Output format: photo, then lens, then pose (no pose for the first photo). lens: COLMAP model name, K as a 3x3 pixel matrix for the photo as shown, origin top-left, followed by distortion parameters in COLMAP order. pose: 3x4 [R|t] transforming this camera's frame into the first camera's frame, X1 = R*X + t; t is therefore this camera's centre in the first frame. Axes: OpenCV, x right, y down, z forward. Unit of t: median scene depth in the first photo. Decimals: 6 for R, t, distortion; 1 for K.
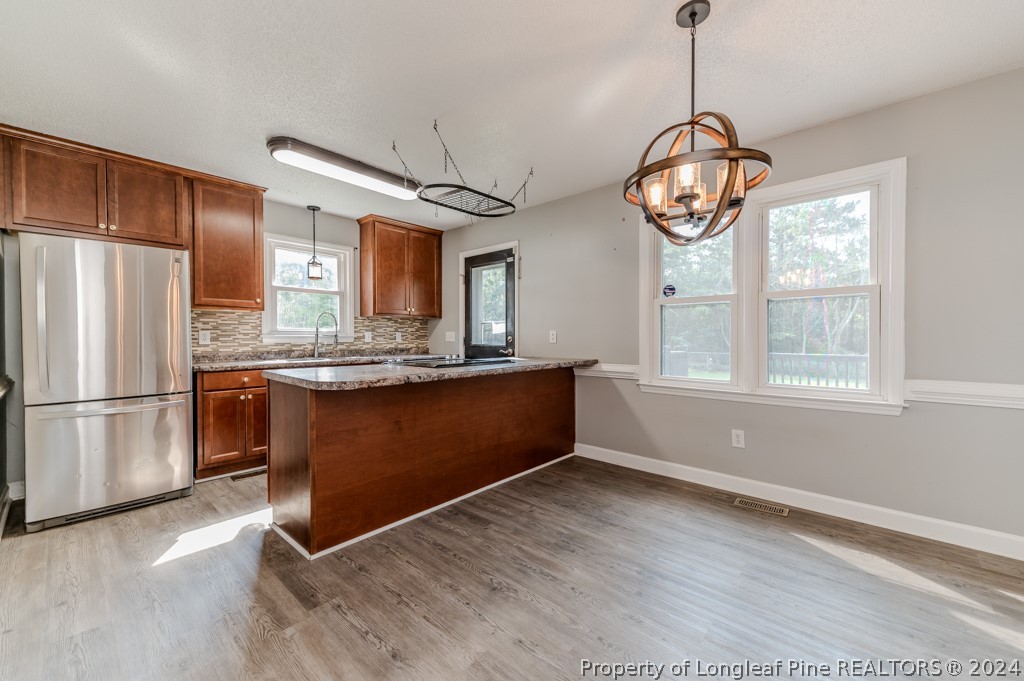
lens RADIAL K [[404.2, 0, 510.3], [0, 404.2, 340.5], [0, 0, 1]] dist [0.022048, -0.005963]
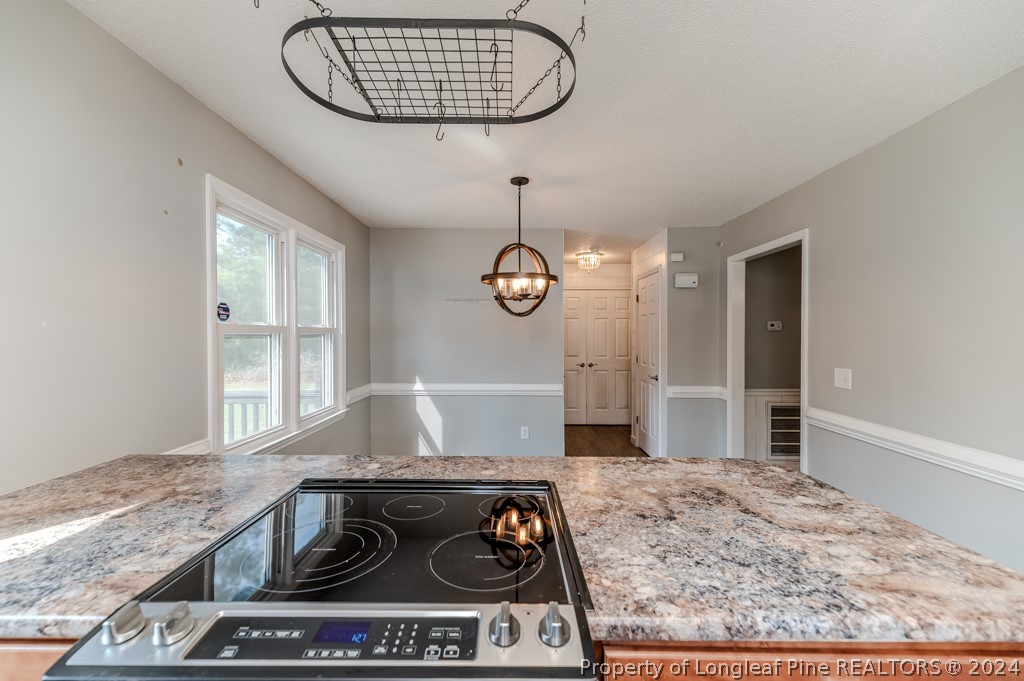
lens RADIAL K [[413.9, 0, 511.2], [0, 413.9, 339.5], [0, 0, 1]] dist [0.011021, -0.003027]
pose [[-0.665527, -0.007974, 0.746331, -0.401443], [0.006903, 0.999834, 0.016839, -0.084071], [-0.746342, 0.016359, -0.665362, 1.076272]]
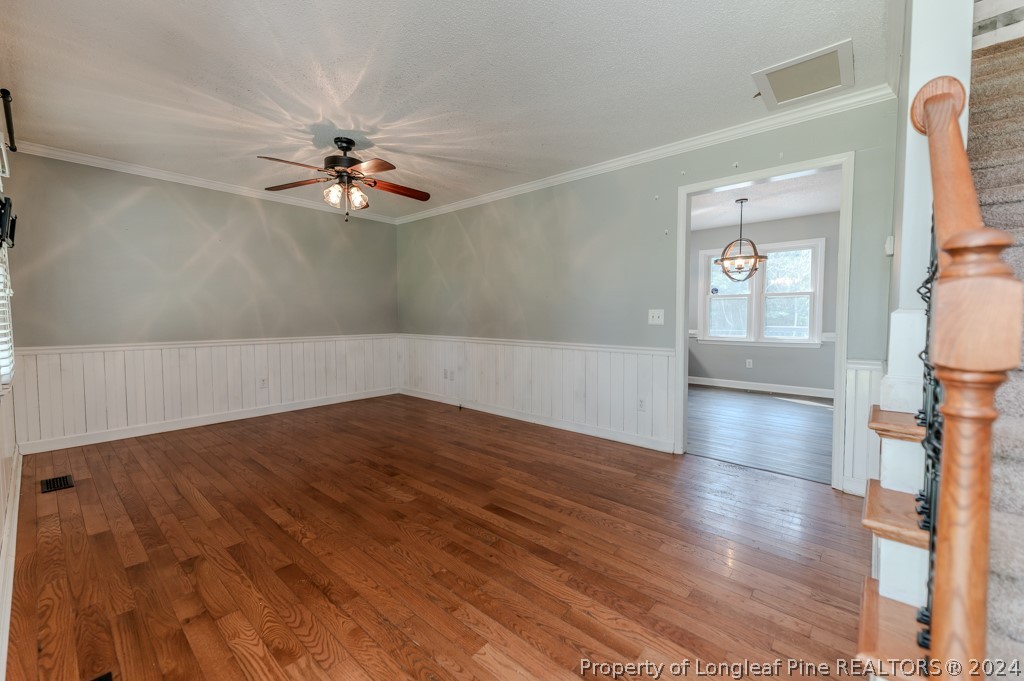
lens RADIAL K [[413.9, 0, 511.2], [0, 413.9, 339.5], [0, 0, 1]] dist [0.011021, -0.003027]
pose [[0.999838, -0.002877, 0.017746, -0.596041], [0.002038, 0.998889, 0.047076, 0.012665], [-0.017862, -0.047032, 0.998734, -0.935986]]
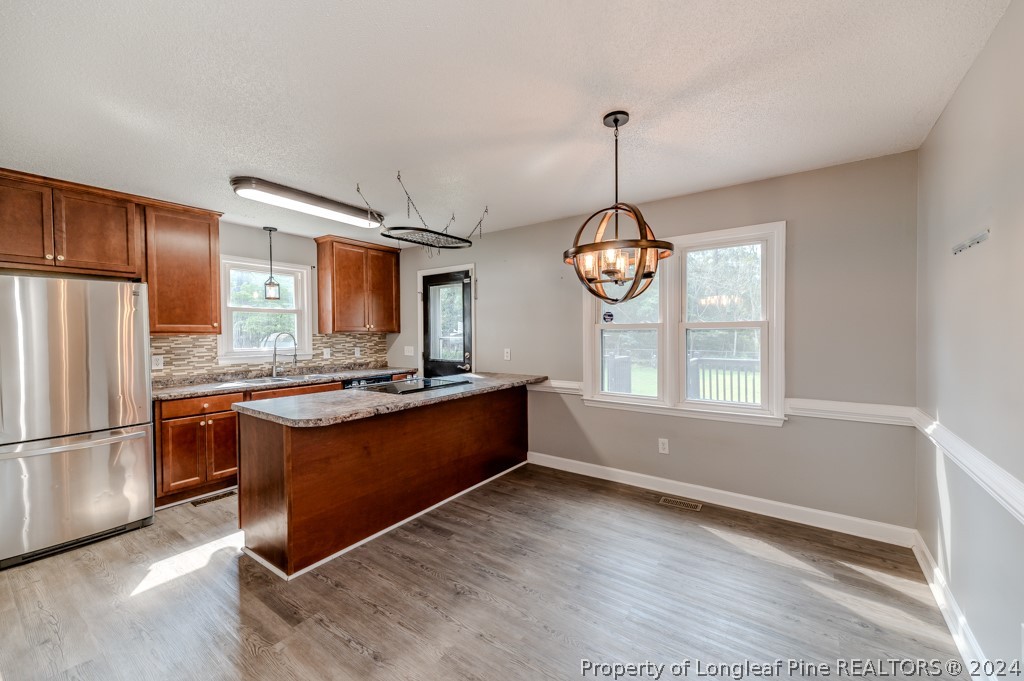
lens RADIAL K [[404.5, 0, 513.8], [0, 404.5, 339.2], [0, 0, 1]] dist [0.021534, -0.005297]
pose [[0.992834, -0.008162, 0.119222, -0.007645], [0.007128, 0.999933, 0.009101, -0.070903], [-0.119289, -0.008186, 0.992826, -0.096981]]
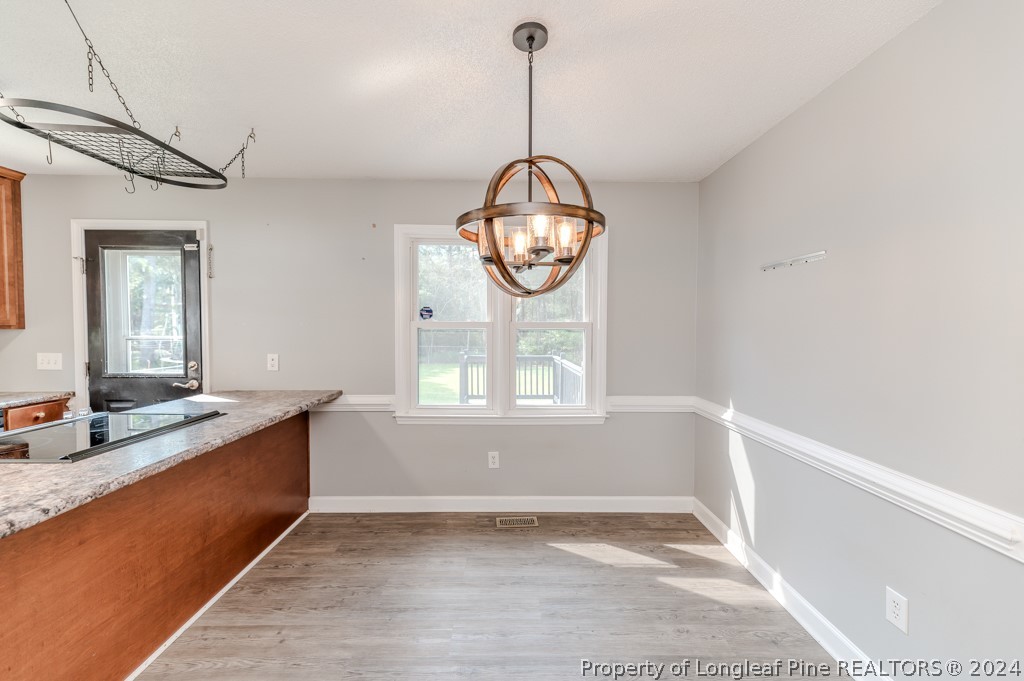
lens RADIAL K [[404.2, 0, 510.3], [0, 404.2, 340.5], [0, 0, 1]] dist [0.022048, -0.005963]
pose [[0.732287, -0.017443, 0.680773, -0.099019], [0.000546, 0.999687, 0.025026, -0.080456], [-0.680996, -0.017954, 0.732067, 0.182505]]
